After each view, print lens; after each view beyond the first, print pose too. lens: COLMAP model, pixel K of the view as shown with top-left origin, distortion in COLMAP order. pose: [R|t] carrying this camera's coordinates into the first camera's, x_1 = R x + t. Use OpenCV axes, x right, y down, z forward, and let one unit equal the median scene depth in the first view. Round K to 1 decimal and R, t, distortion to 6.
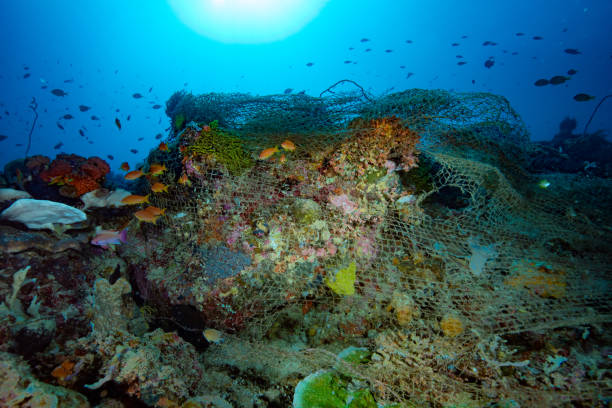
lens RADIAL K [[330.7, 0, 306.0], [0, 330.7, 204.0], [0, 0, 1]] dist [-0.056603, 0.021442]
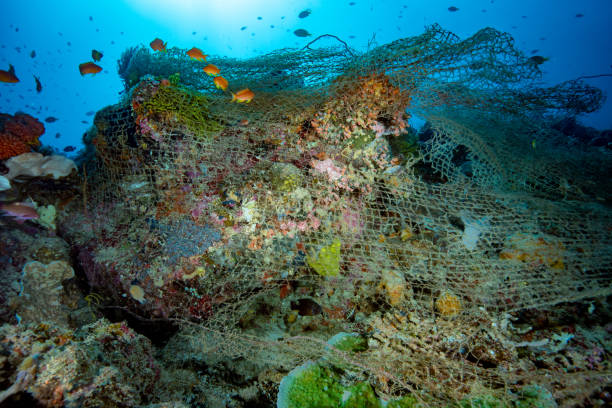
lens RADIAL K [[330.7, 0, 306.0], [0, 330.7, 204.0], [0, 0, 1]] dist [-0.056603, 0.021442]
pose [[0.995906, -0.006452, 0.090168, -0.024362], [0.003632, 0.999500, 0.031410, 0.064018], [-0.090326, -0.030954, 0.995431, 0.143741]]
